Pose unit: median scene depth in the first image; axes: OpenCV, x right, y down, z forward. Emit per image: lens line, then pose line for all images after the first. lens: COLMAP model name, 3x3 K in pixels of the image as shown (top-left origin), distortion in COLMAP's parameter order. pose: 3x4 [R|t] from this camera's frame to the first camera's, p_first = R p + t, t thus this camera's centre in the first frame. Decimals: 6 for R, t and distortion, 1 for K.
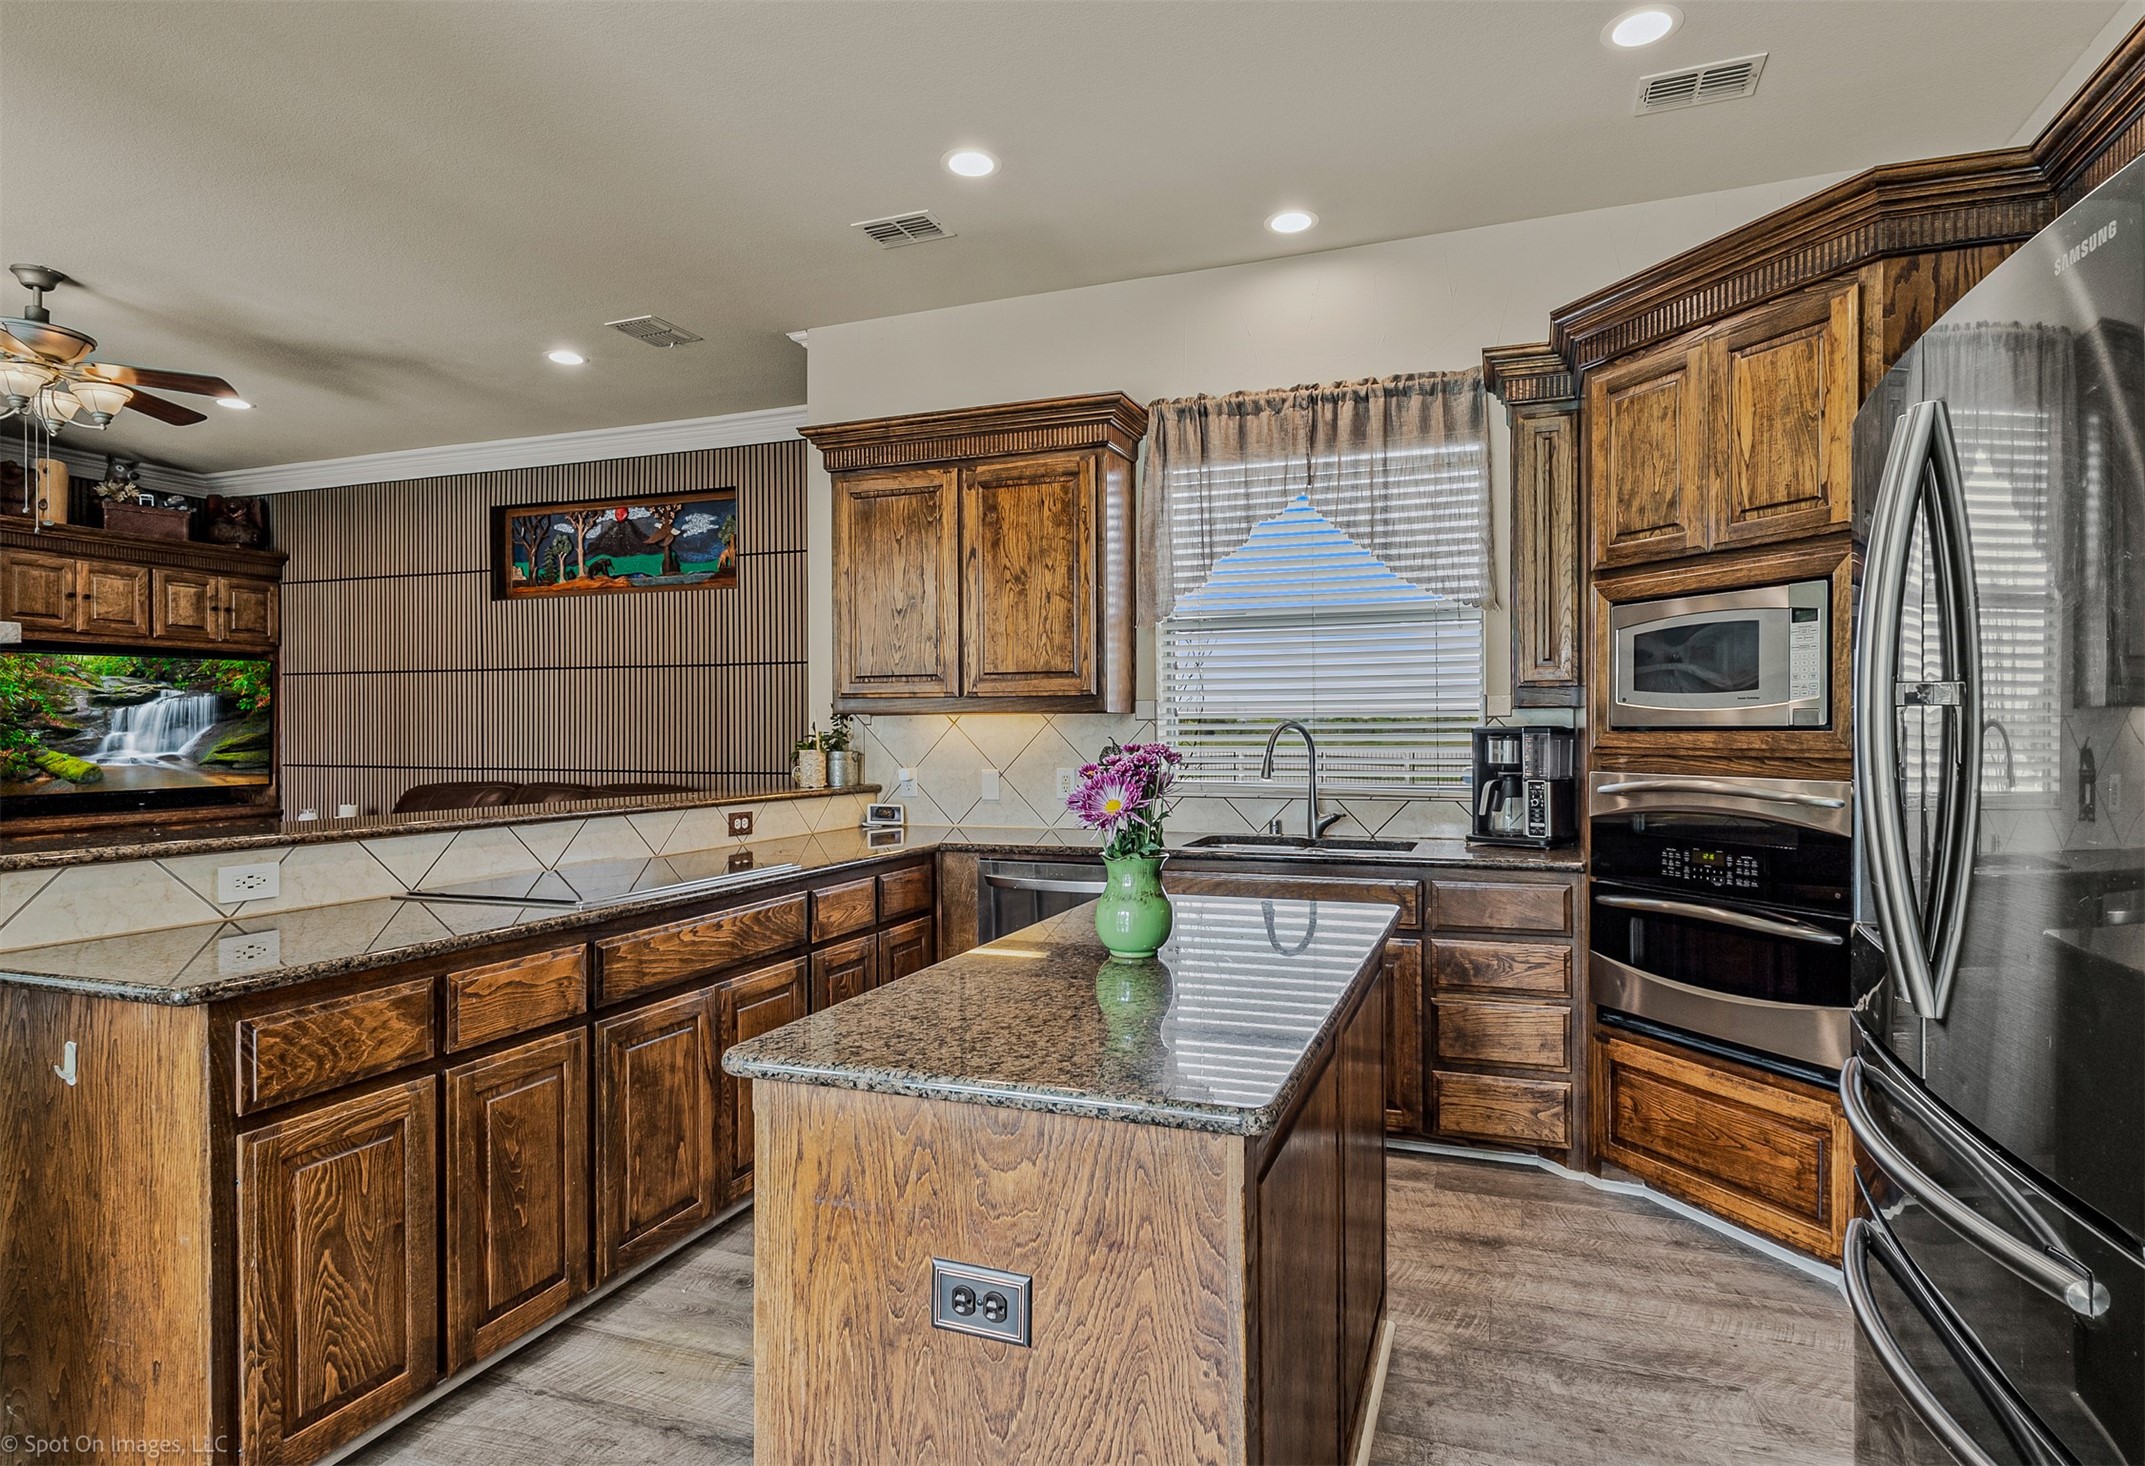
lens RADIAL K [[1137.9, 0, 1093.1], [0, 1137.9, 736.0], [0, 0, 1]] dist [0.000167, -0.001135]
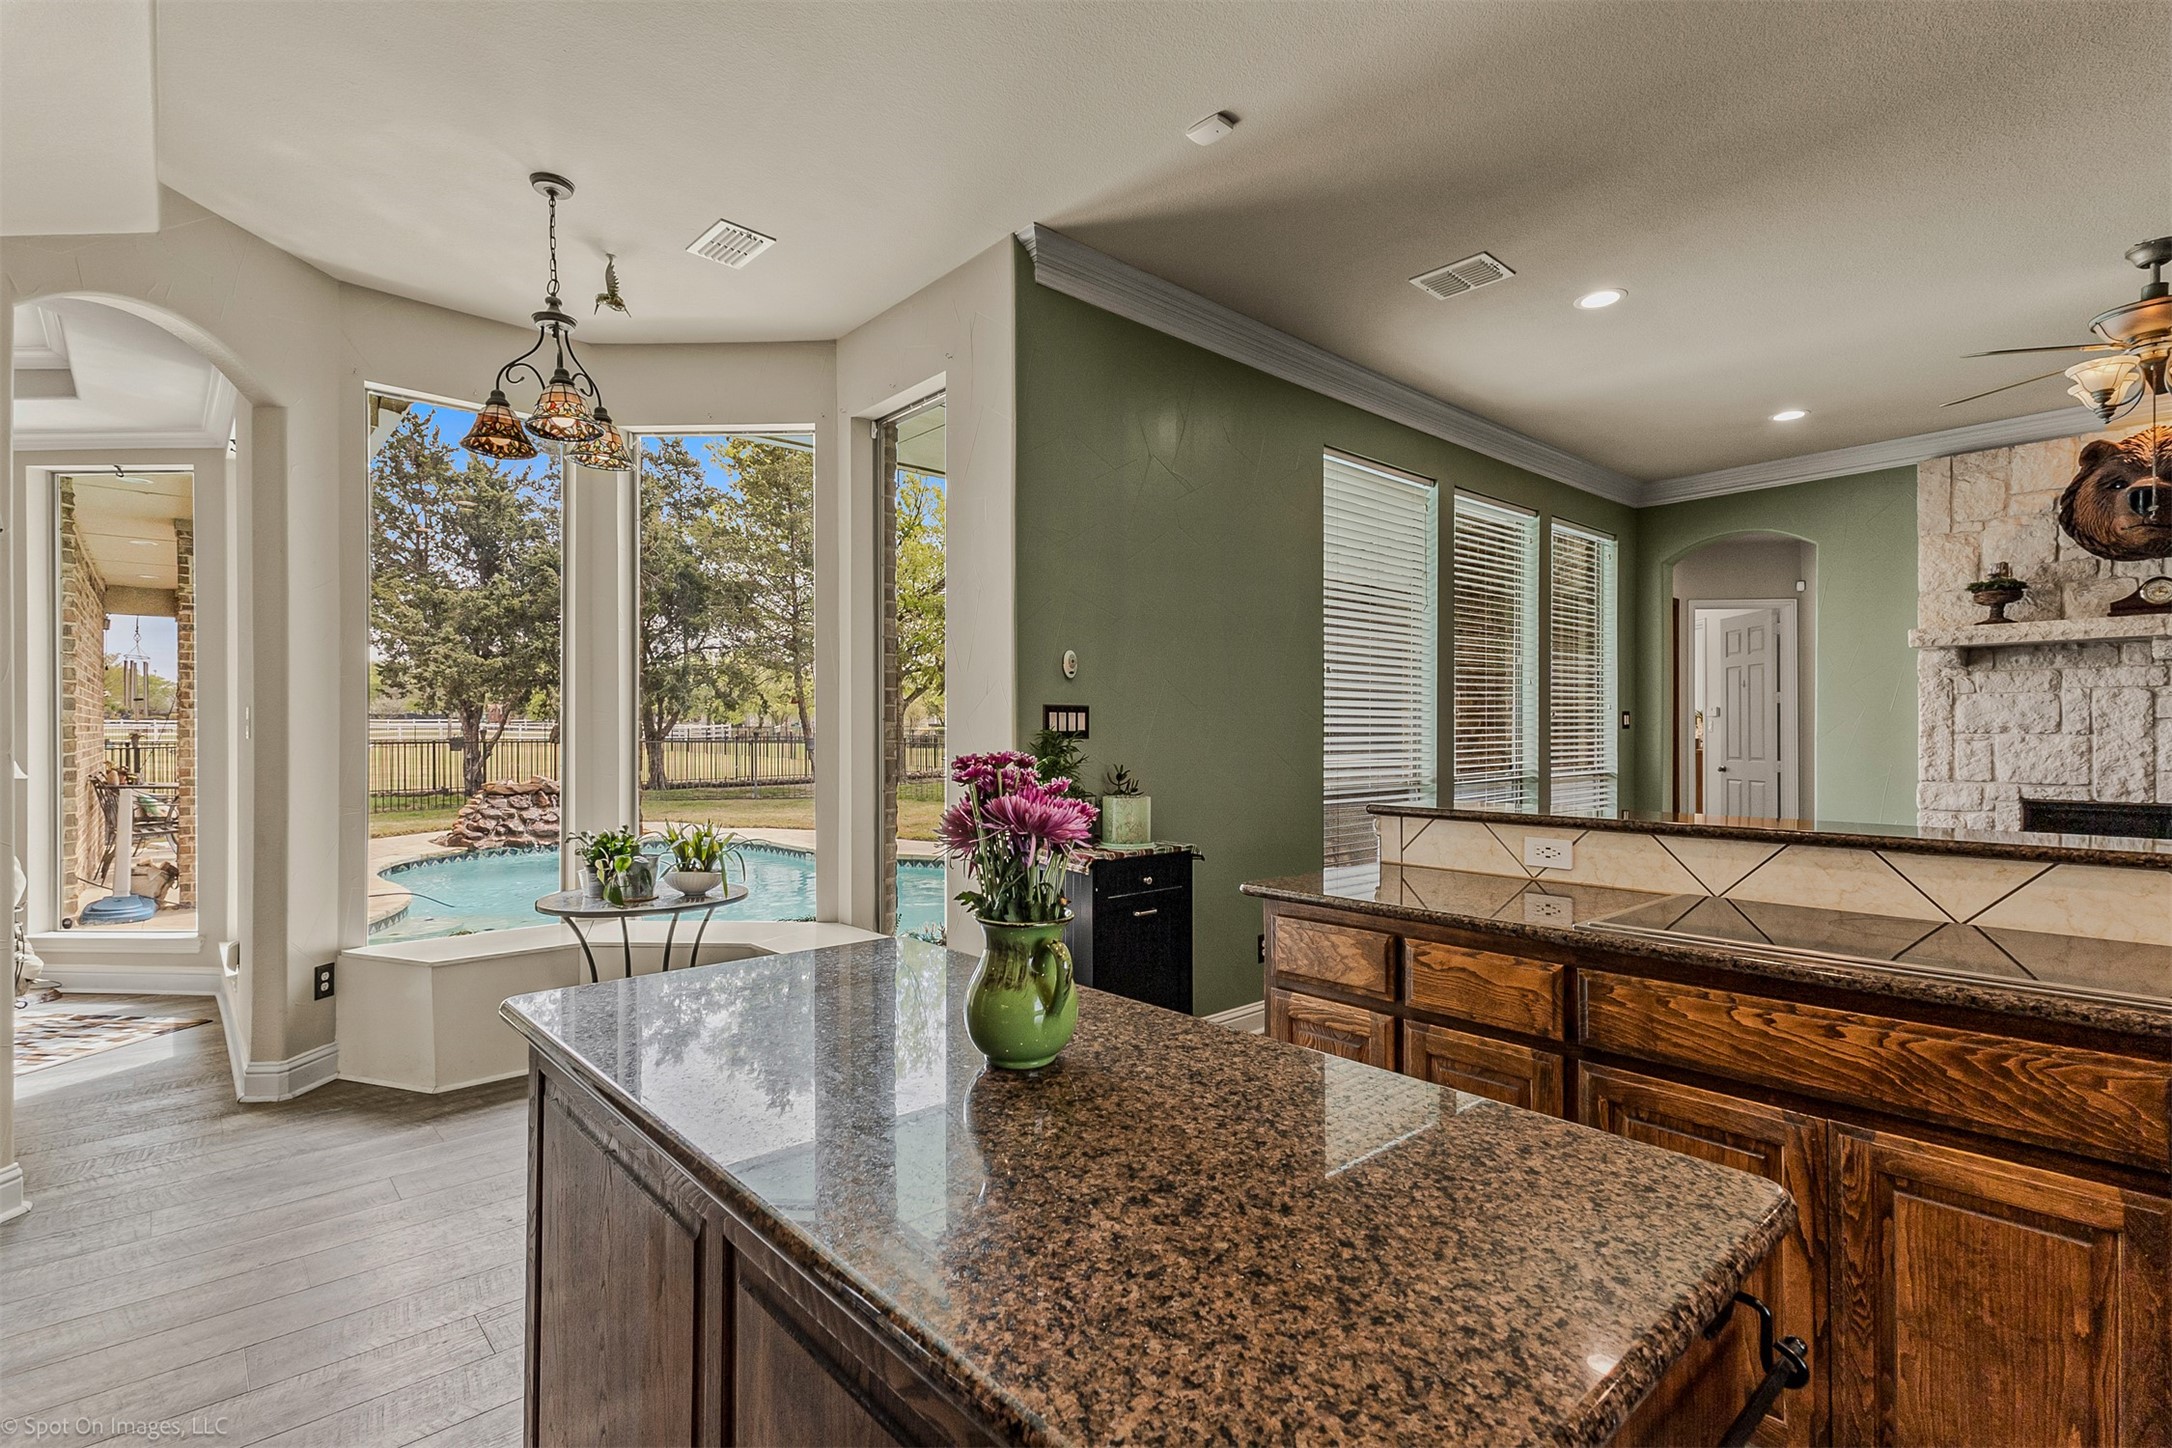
lens RADIAL K [[1003.1, 0, 1092.1], [0, 1003.1, 729.6], [0, 0, 1]] dist [0.022401, -0.000477]
pose [[-0.471906, 0.001625, -0.881647, 0.255425], [0.002090, 0.999998, 0.000724, -0.003879], [0.881646, -0.001501, -0.471909, 0.613198]]
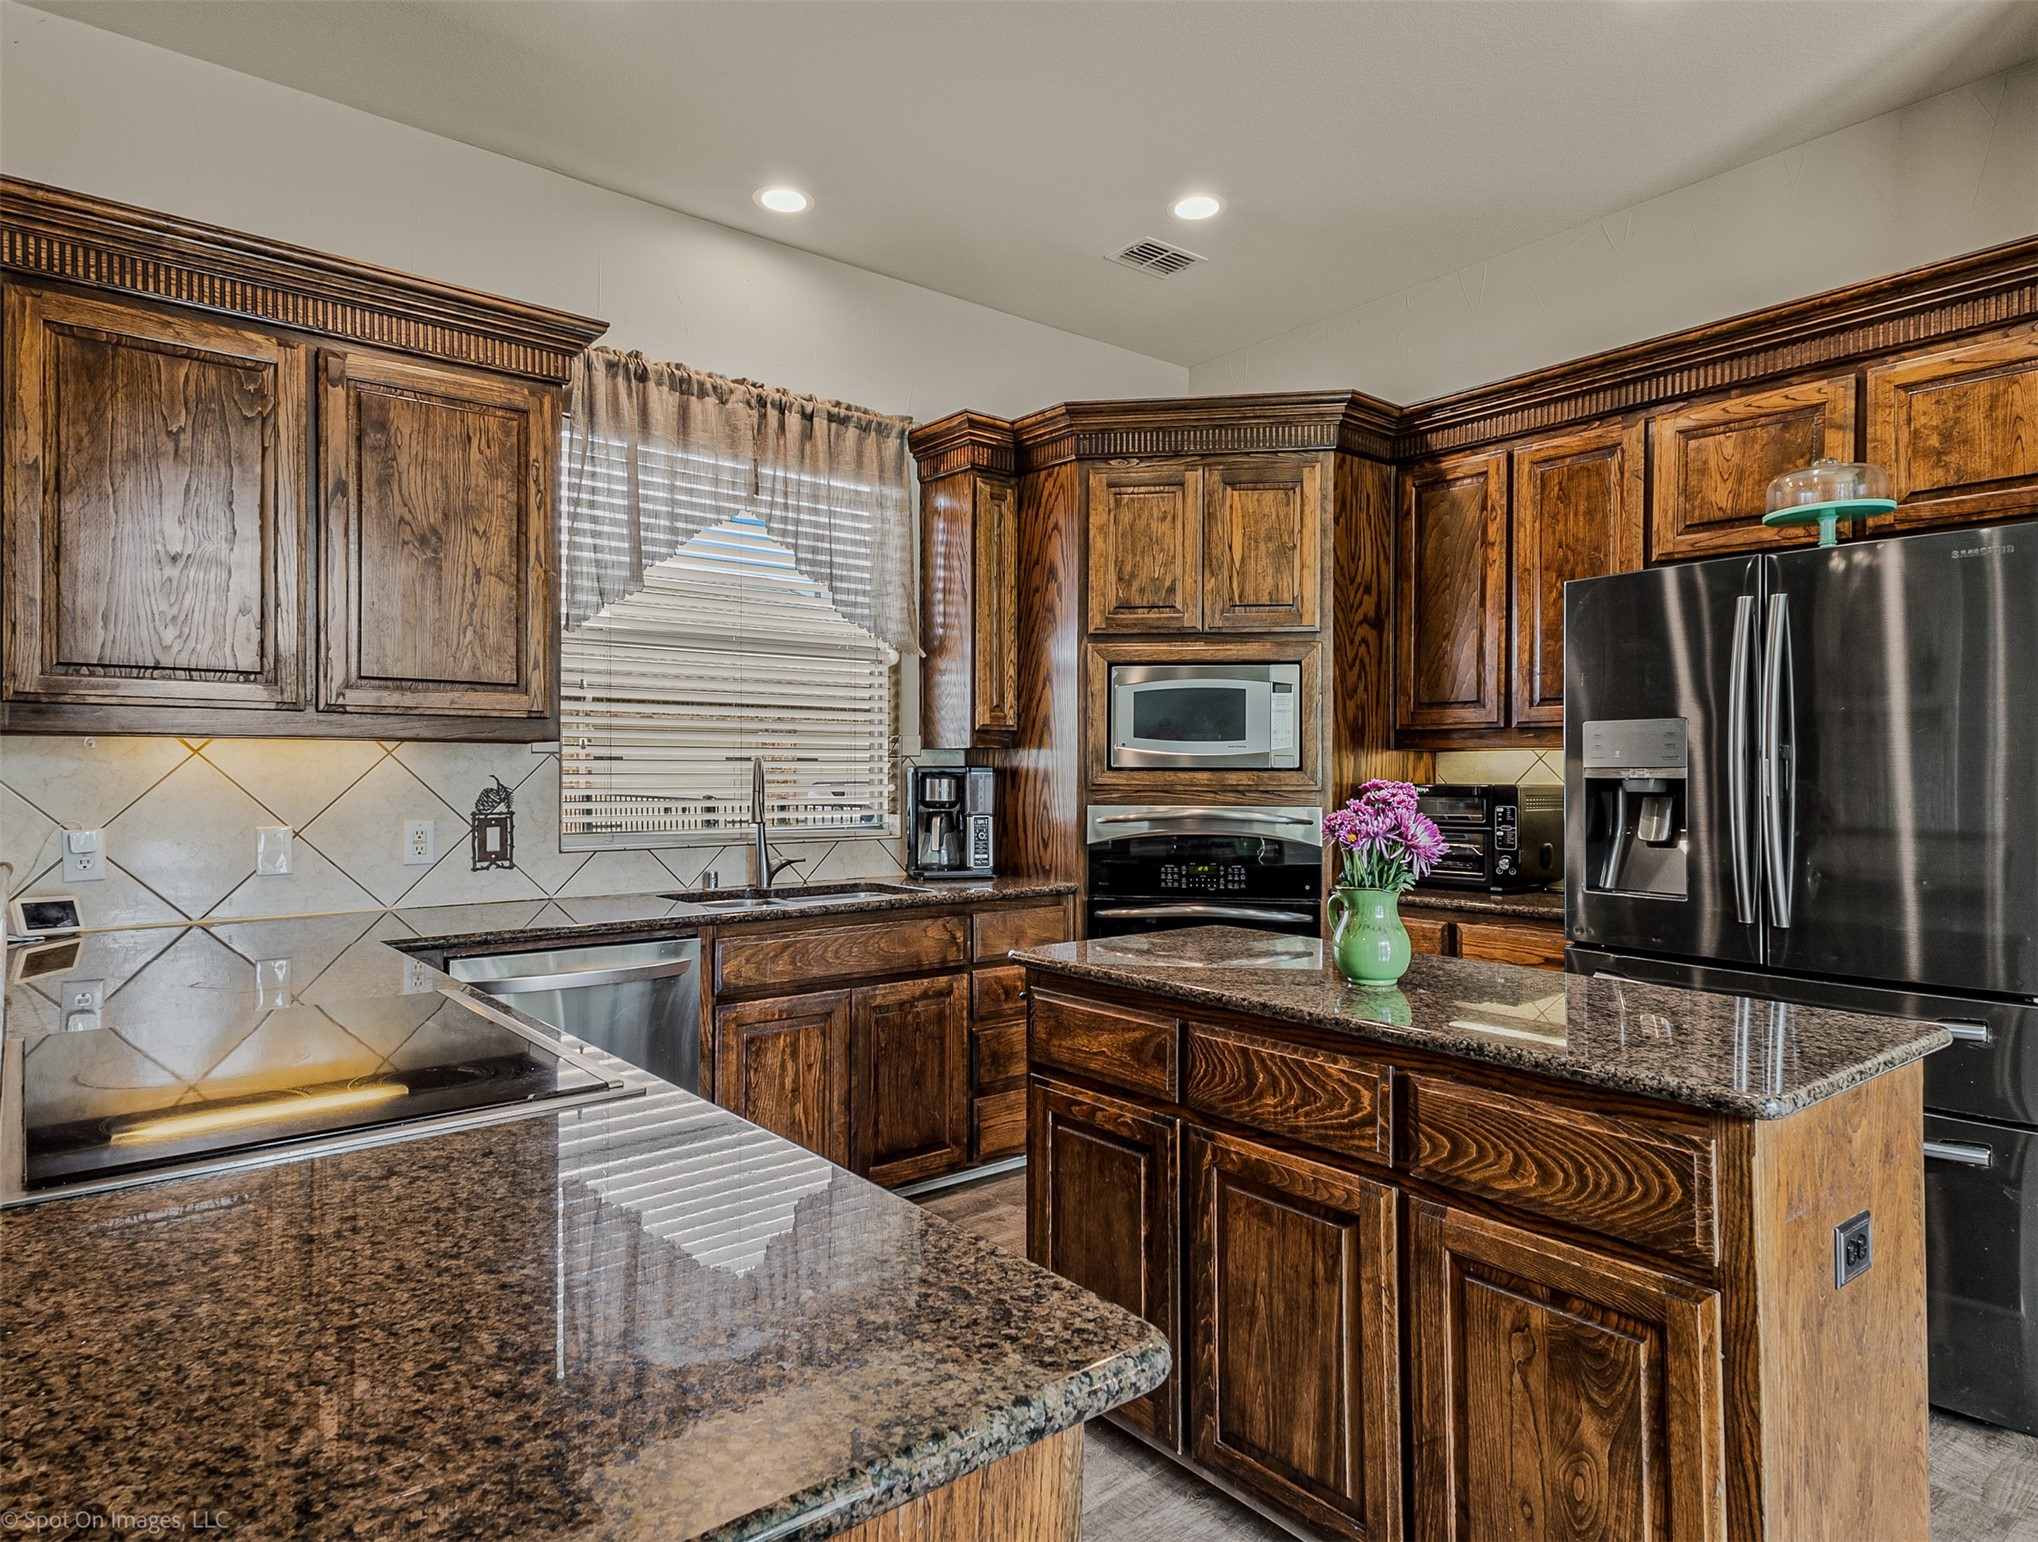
lens RADIAL K [[1197.8, 0, 1005.8], [0, 1197.8, 754.0], [0, 0, 1]] dist [0.040773, -0.000773]
pose [[0.514040, 0.015514, 0.857626, -0.504671], [-0.002204, 0.999857, -0.016766, -0.000332], [-0.857764, 0.006728, 0.514000, 0.335353]]
